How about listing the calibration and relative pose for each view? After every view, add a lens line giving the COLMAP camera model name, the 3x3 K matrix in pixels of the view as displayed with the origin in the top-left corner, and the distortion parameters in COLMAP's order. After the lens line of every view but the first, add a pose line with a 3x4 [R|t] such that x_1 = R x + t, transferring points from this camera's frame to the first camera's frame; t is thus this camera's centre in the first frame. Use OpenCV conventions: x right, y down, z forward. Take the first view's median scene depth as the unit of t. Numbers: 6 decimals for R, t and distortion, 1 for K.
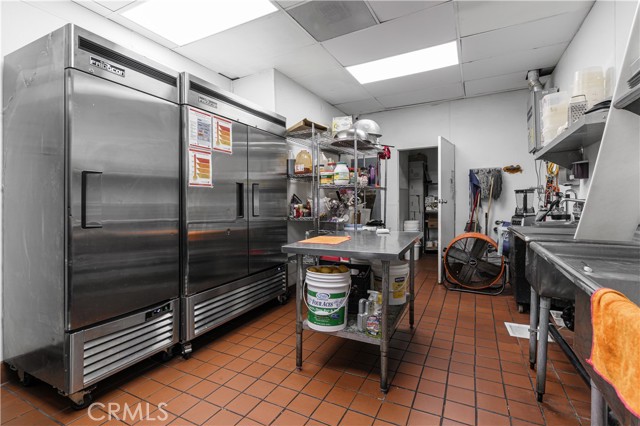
lens RADIAL K [[299.6, 0, 321.8], [0, 299.6, 202.0], [0, 0, 1]] dist [-0.008614, 0.003715]
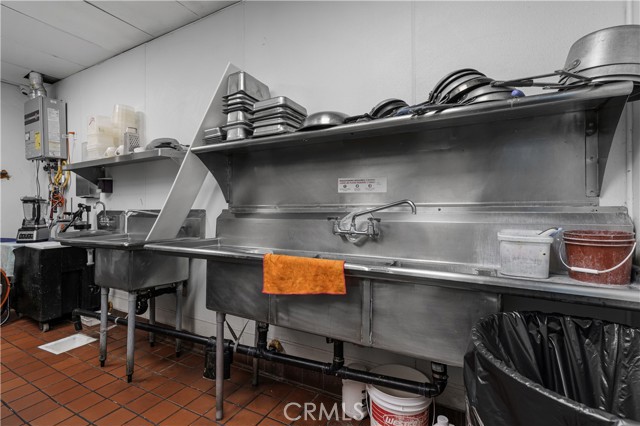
lens RADIAL K [[299.6, 0, 316.7], [0, 299.6, 202.6], [0, 0, 1]] dist [-0.008614, 0.003715]
pose [[0.033794, 0.032594, 0.998897, -0.306151], [0.004351, 0.999454, -0.032760, 0.002564], [-0.999419, 0.005454, 0.033633, 0.151598]]
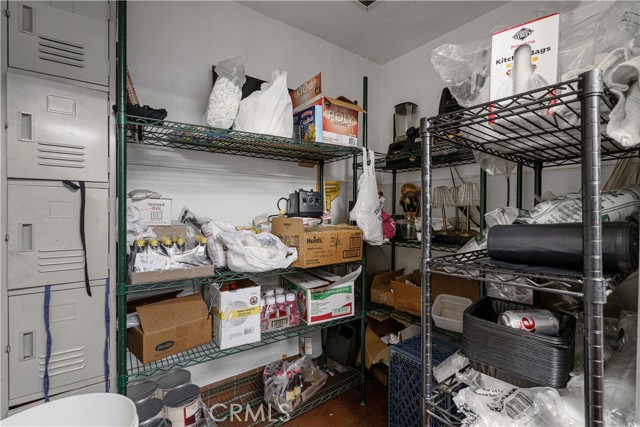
lens RADIAL K [[299.6, 0, 320.6], [0, 299.6, 214.0], [0, 0, 1]] dist [-0.008614, 0.003715]
pose [[0.418665, 0.014981, 0.908017, 0.626749], [-0.006395, 0.999888, -0.013548, -0.012270], [-0.908118, -0.000134, 0.418714, 2.209378]]
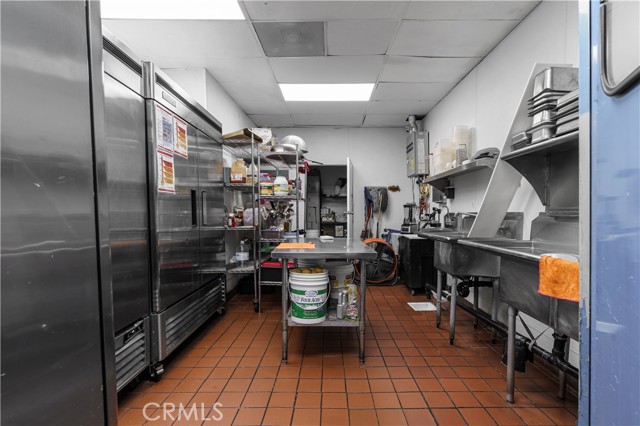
lens RADIAL K [[299.6, 0, 333.9], [0, 299.6, 219.4], [0, 0, 1]] dist [-0.008614, 0.003715]
pose [[0.885151, 0.004751, 0.465280, -0.360055], [-0.014642, 0.999737, 0.017647, 0.006367], [-0.465074, -0.022433, 0.884988, -0.042714]]
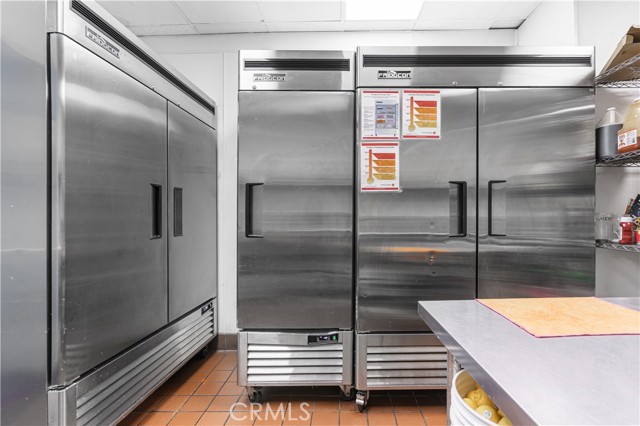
lens RADIAL K [[331.4, 0, 319.8], [0, 331.4, 212.1], [0, 0, 1]] dist [-0.001687, 0.000143]
pose [[0.438327, 0.001758, -0.898814, 0.261679], [0.002110, 0.999993, 0.002985, -0.002526], [0.898813, -0.003205, 0.438320, 0.482677]]
